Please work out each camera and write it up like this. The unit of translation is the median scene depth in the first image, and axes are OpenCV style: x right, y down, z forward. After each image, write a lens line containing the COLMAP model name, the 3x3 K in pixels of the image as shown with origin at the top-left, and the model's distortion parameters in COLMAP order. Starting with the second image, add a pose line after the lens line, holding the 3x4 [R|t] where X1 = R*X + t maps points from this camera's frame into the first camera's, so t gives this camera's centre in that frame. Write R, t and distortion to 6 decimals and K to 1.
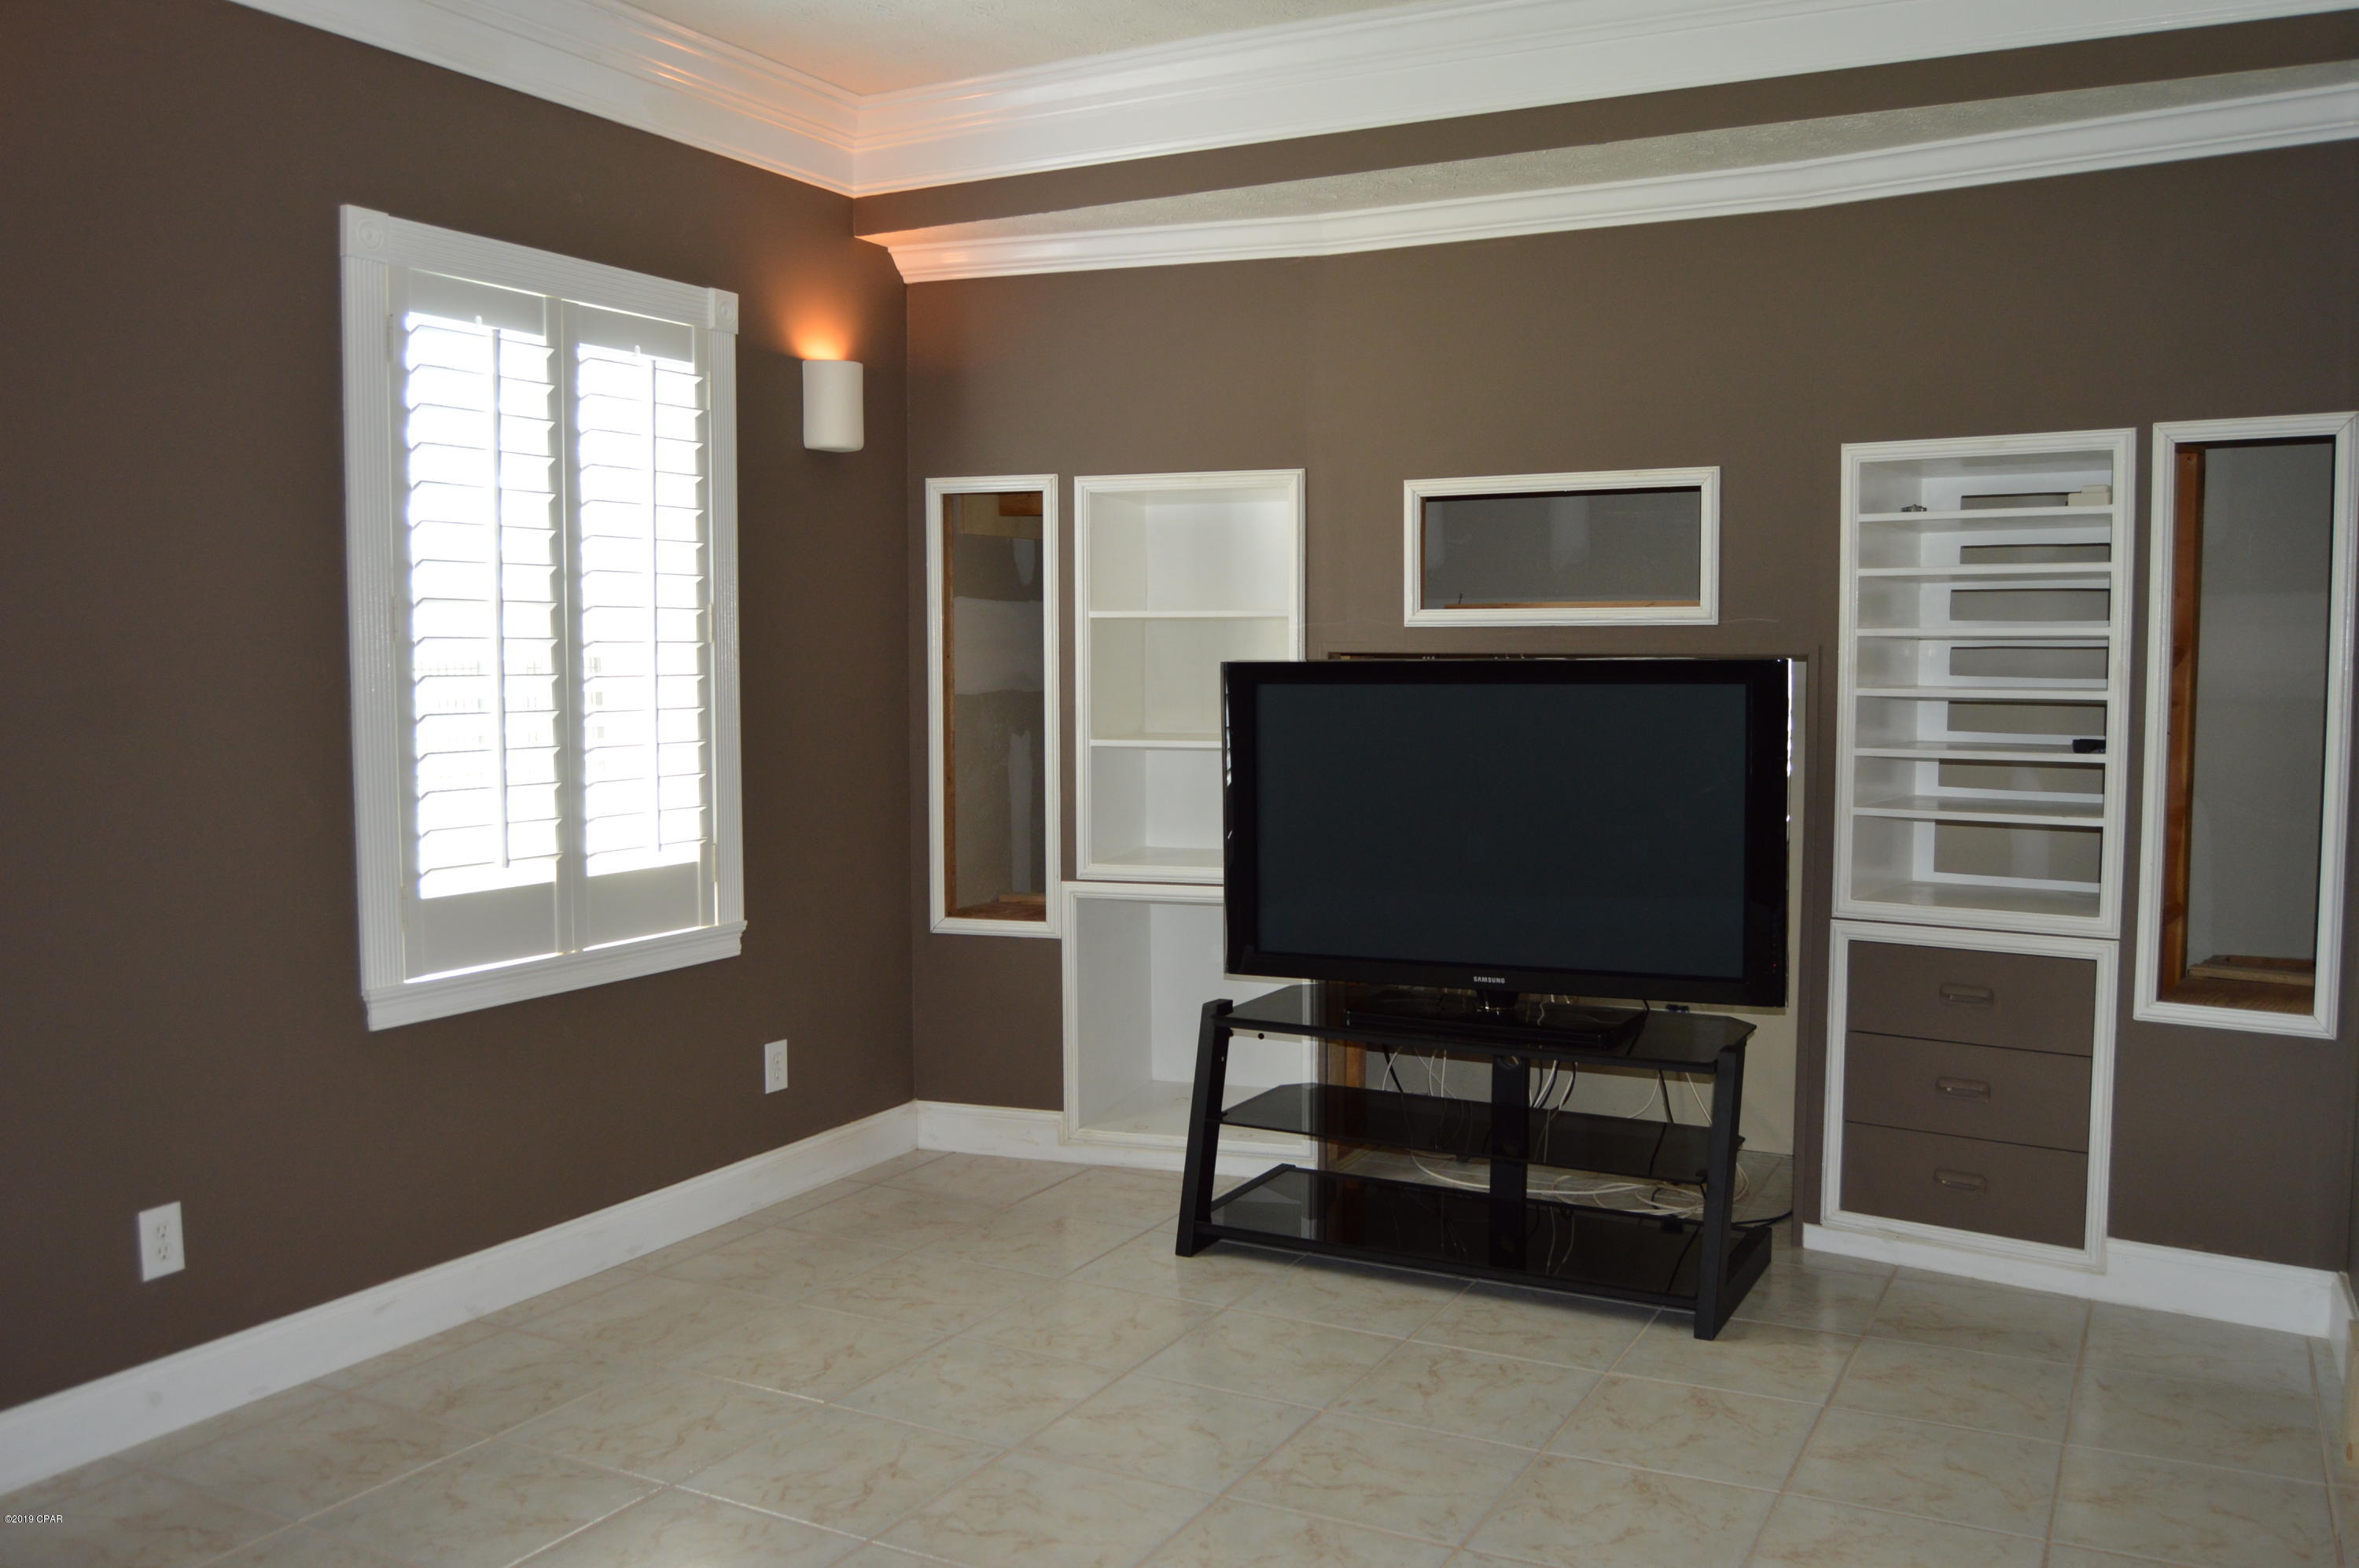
lens RADIAL K [[1920.8, 0, 1179.5], [0, 1920.8, 784.0], [0, 0, 1]] dist [-0.068683, 0.008596]
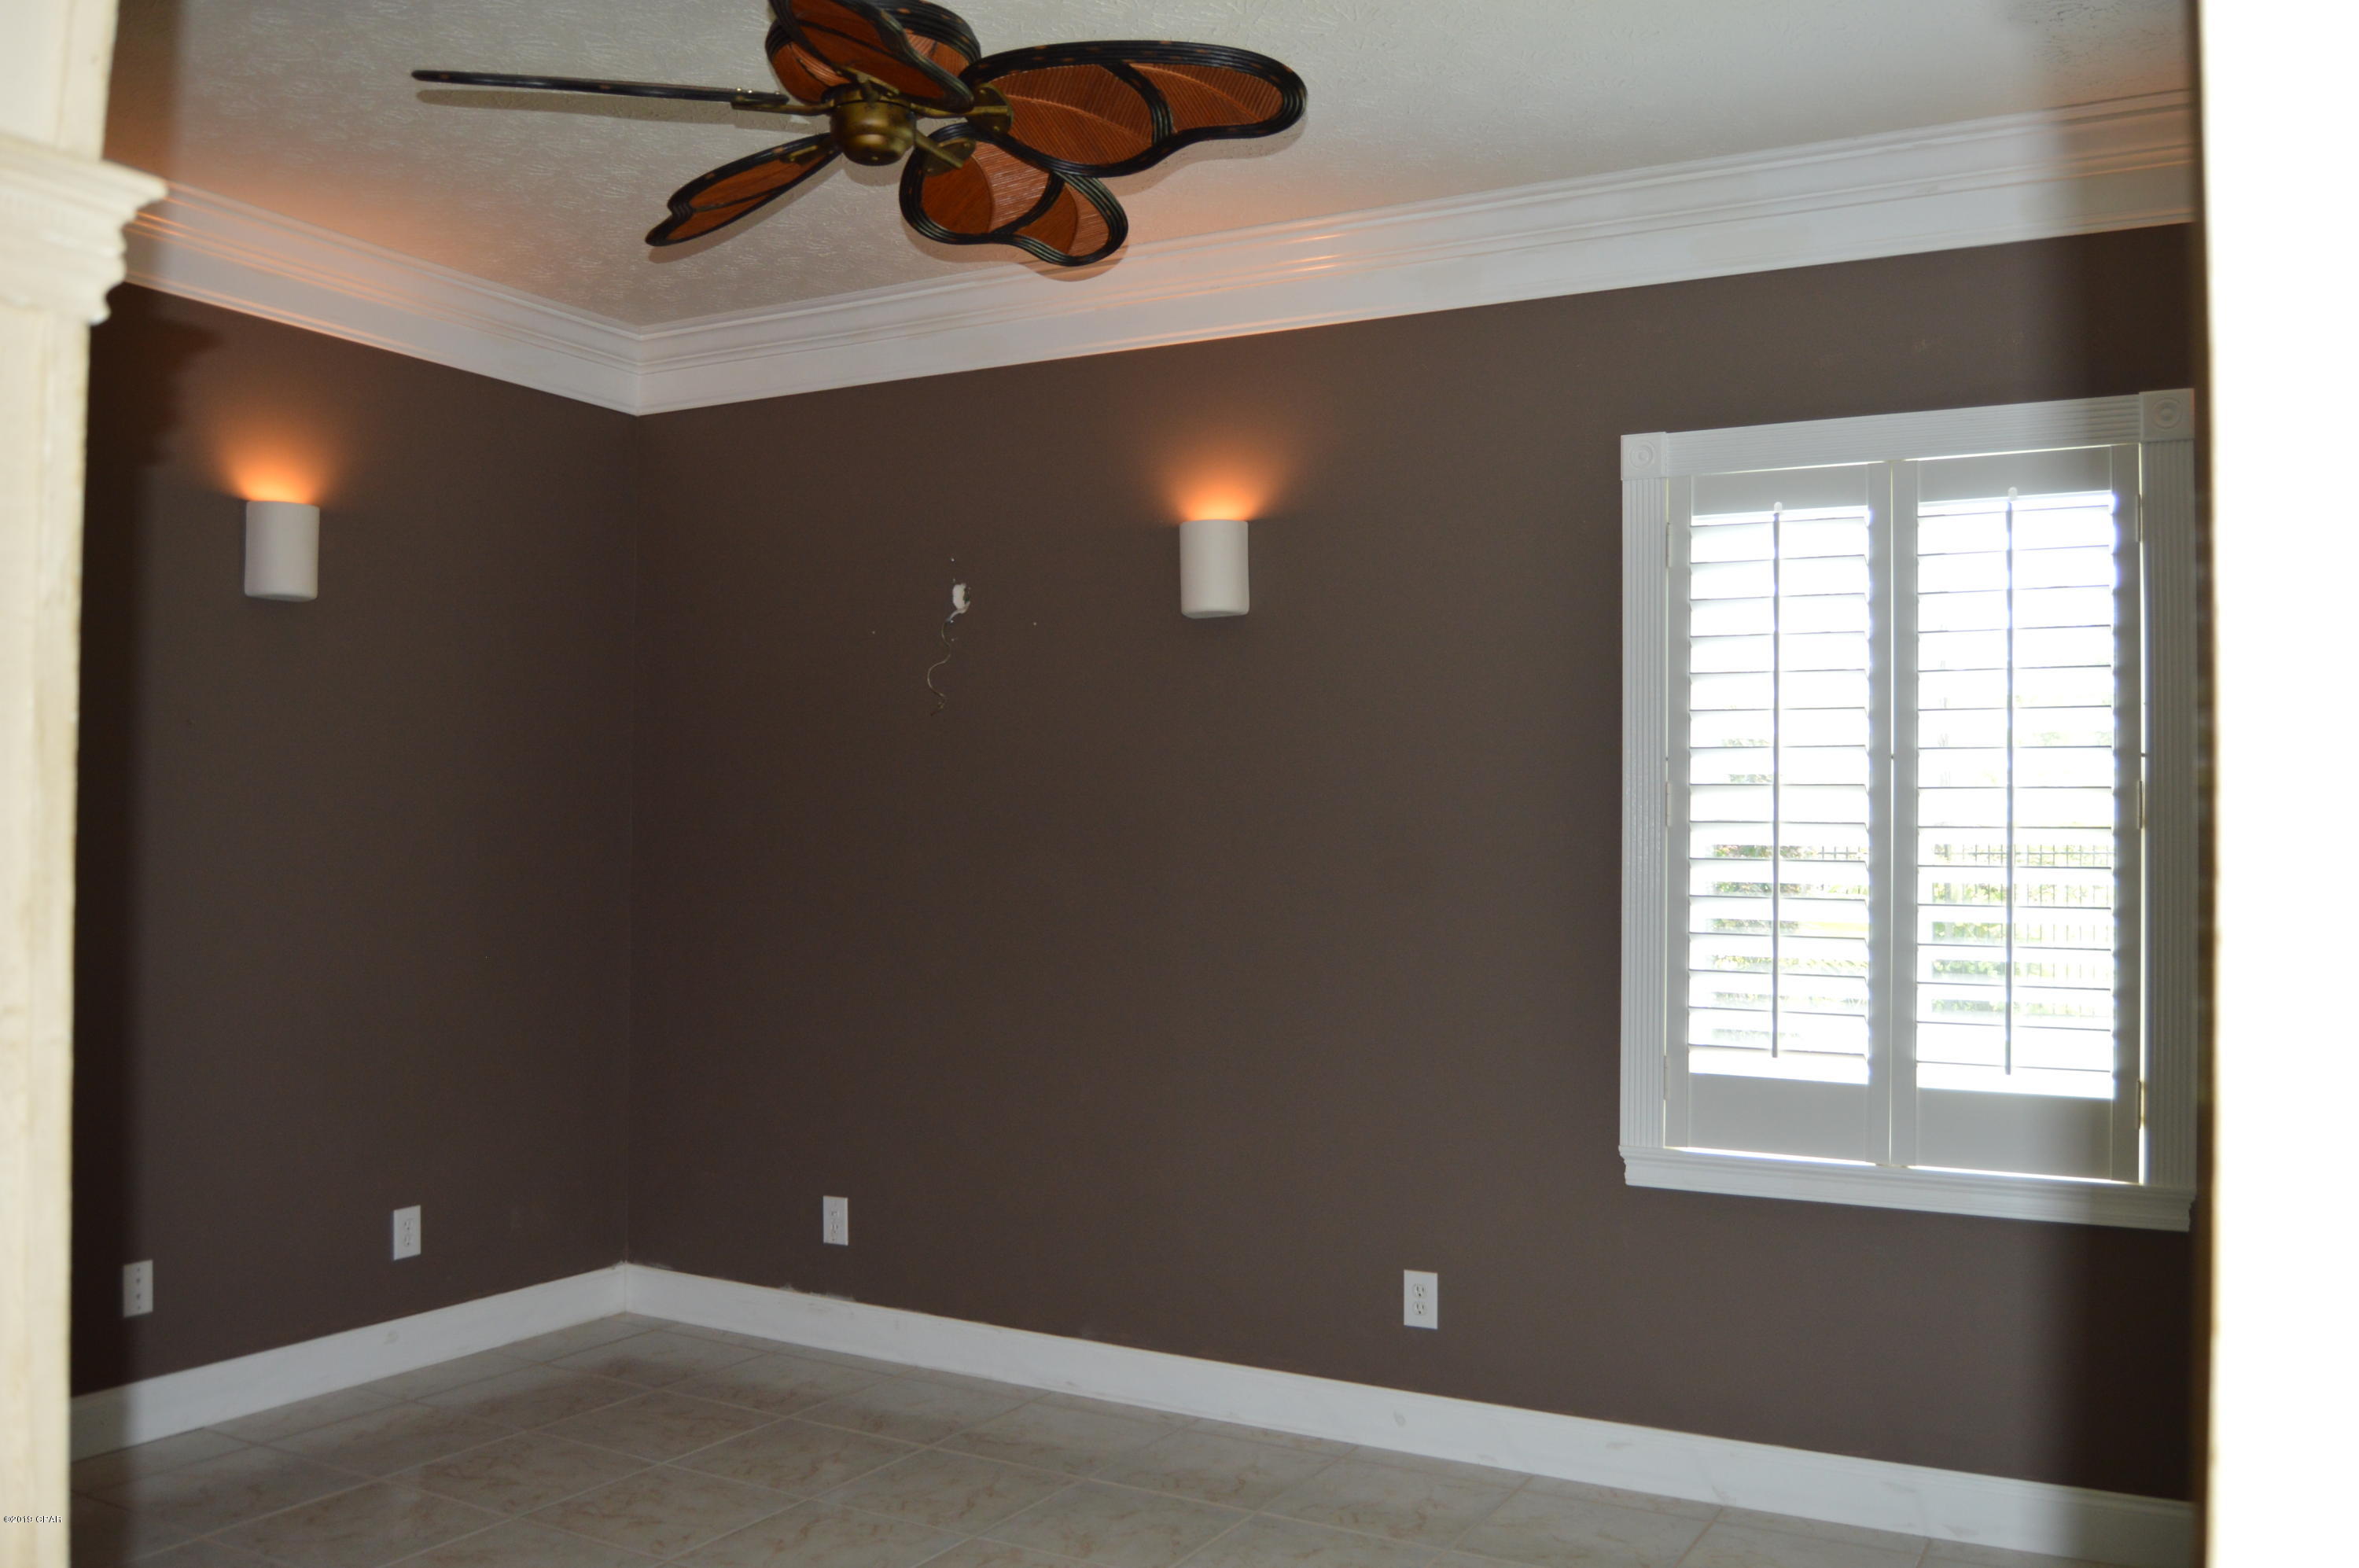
lens RADIAL K [[1920.8, 0, 1179.5], [0, 1920.8, 784.0], [0, 0, 1]] dist [-0.068683, 0.008596]
pose [[0.003716, -0.024440, -0.999694, 0.646767], [-0.080440, 0.996454, -0.024660, -0.047927], [0.996753, 0.080507, 0.001737, 0.705165]]
